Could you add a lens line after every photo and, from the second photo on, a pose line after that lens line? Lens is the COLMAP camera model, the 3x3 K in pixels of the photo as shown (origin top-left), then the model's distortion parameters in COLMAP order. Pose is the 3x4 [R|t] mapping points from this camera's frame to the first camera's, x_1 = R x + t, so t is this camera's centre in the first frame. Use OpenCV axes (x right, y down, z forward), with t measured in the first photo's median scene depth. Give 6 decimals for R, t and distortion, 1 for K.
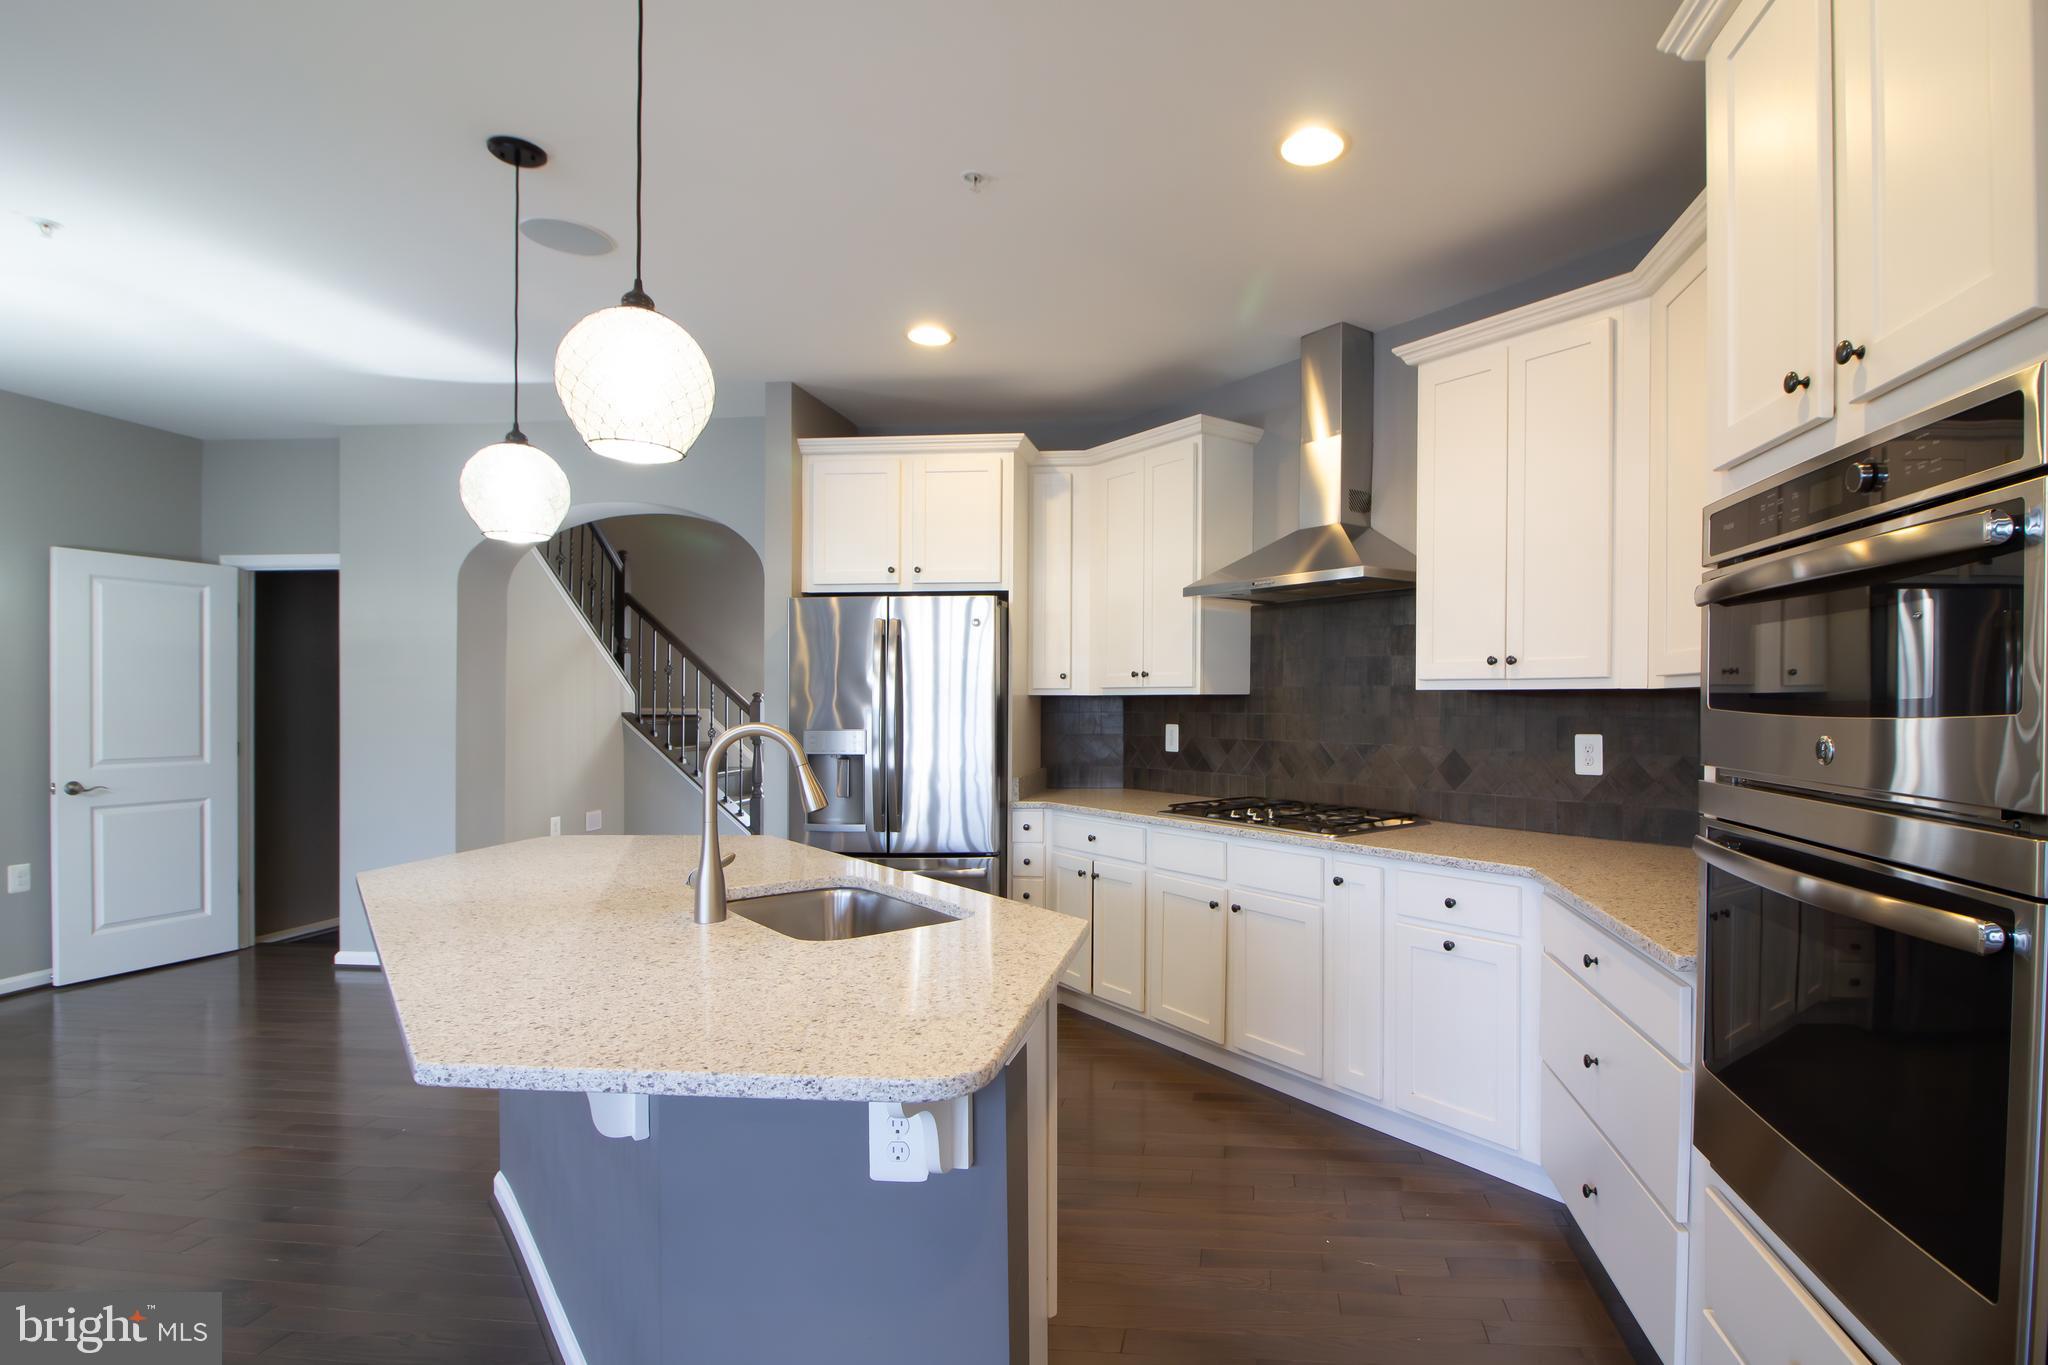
lens RADIAL K [[1009.8, 0, 1172.7], [0, 1009.8, 699.4], [0, 0, 1]] dist [-0.002466, -0.001562]
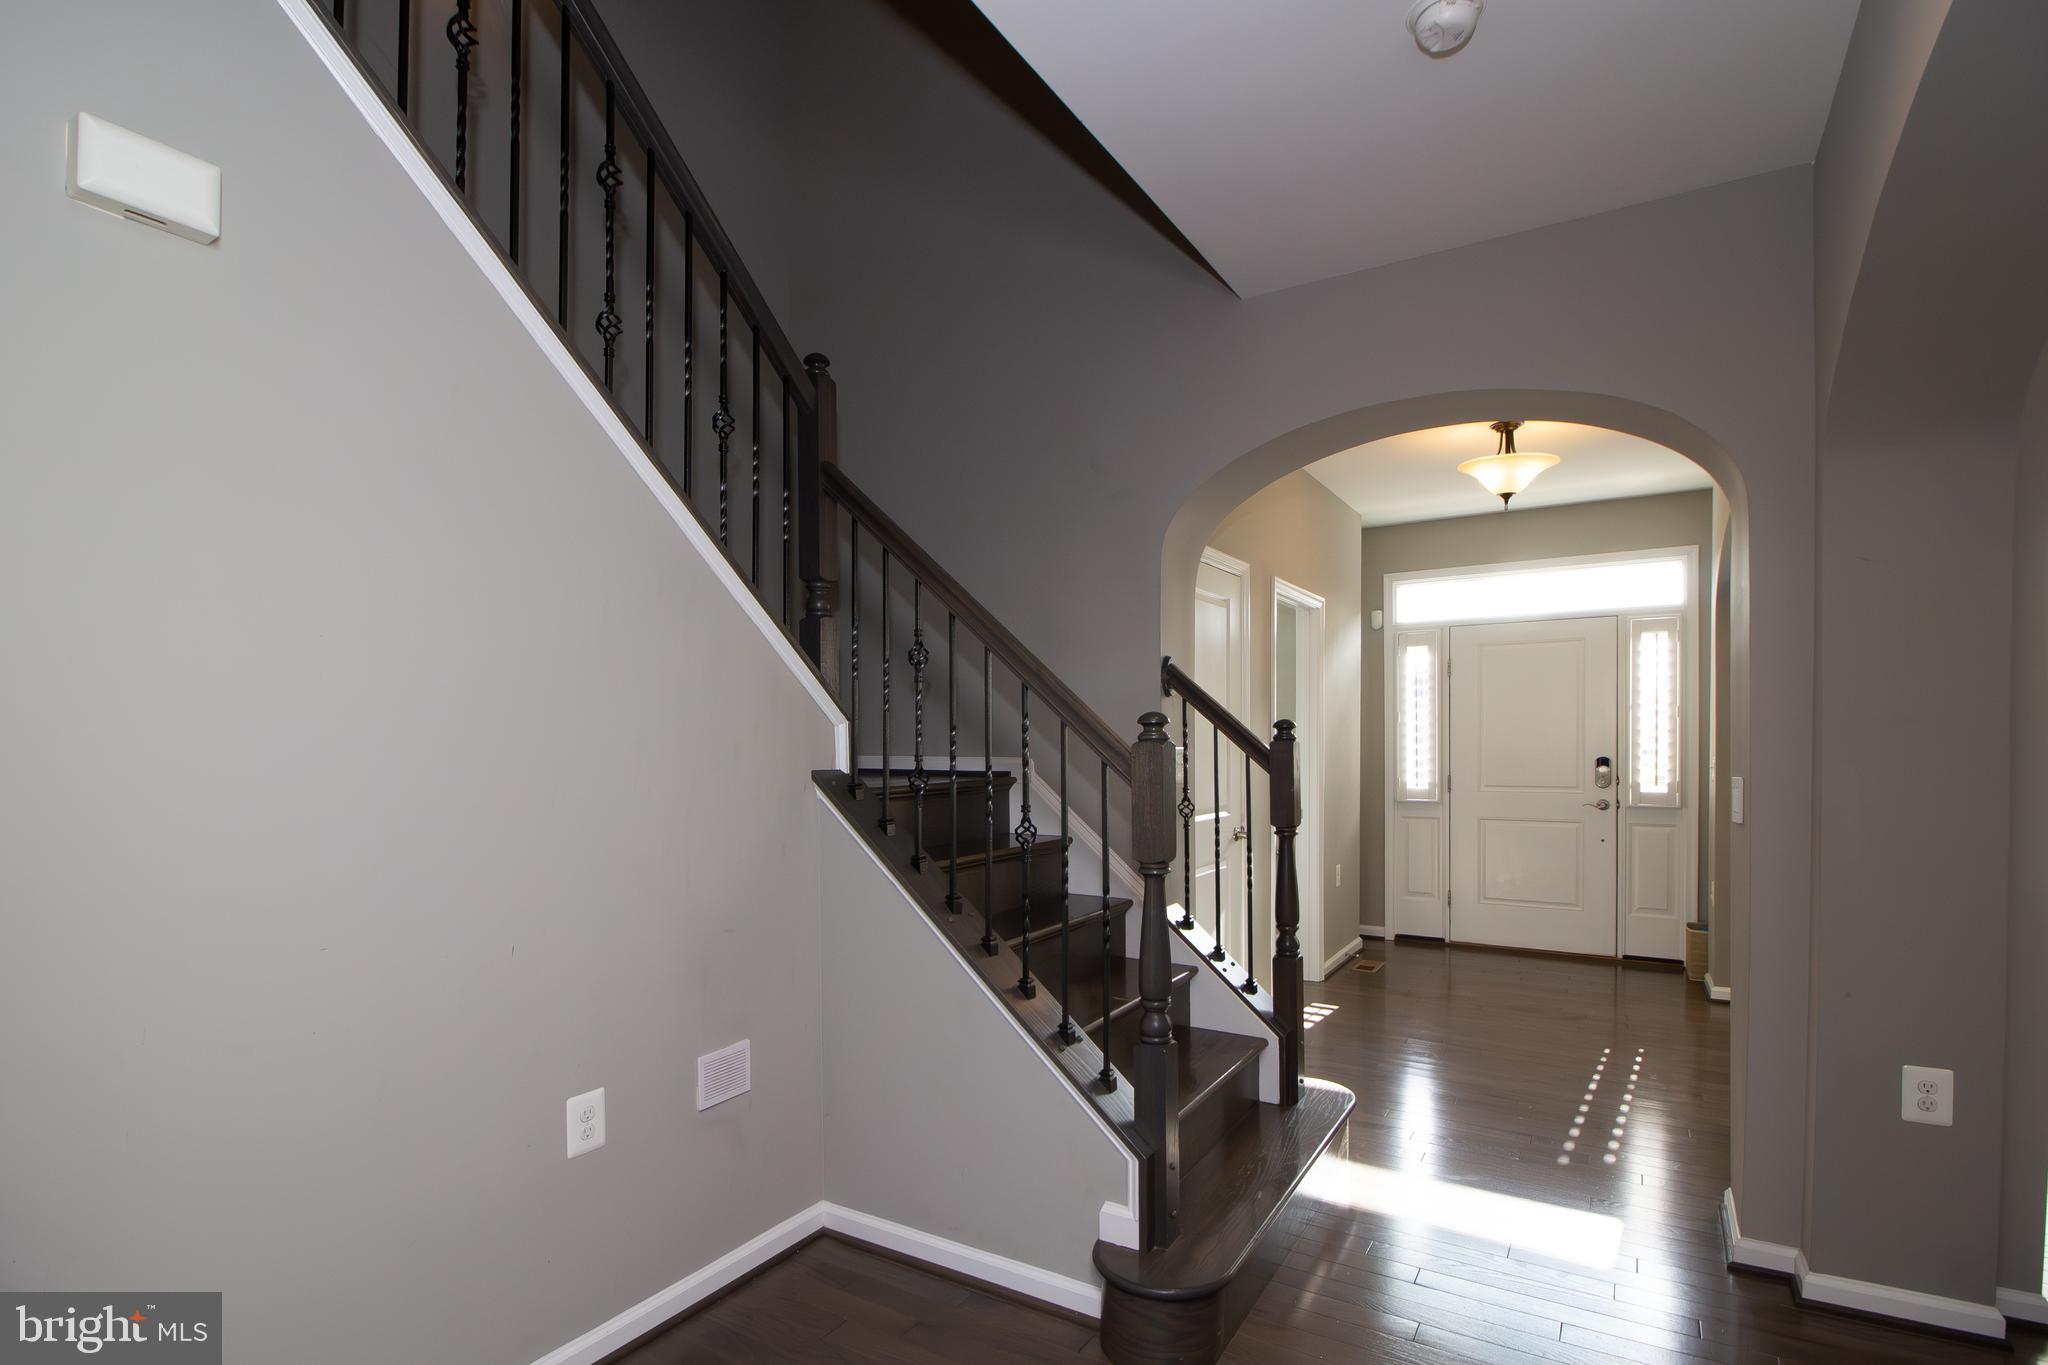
lens RADIAL K [[964.1, 0, 1022.9], [0, 964.1, 752.8], [0, 0, 1]] dist [-0.002520, -0.015912]
pose [[0.888066, -0.000261, -0.459717, -0.503791], [0.004503, 0.999957, 0.008130, 0.005794], [0.459695, -0.009290, 0.888028, 1.164470]]
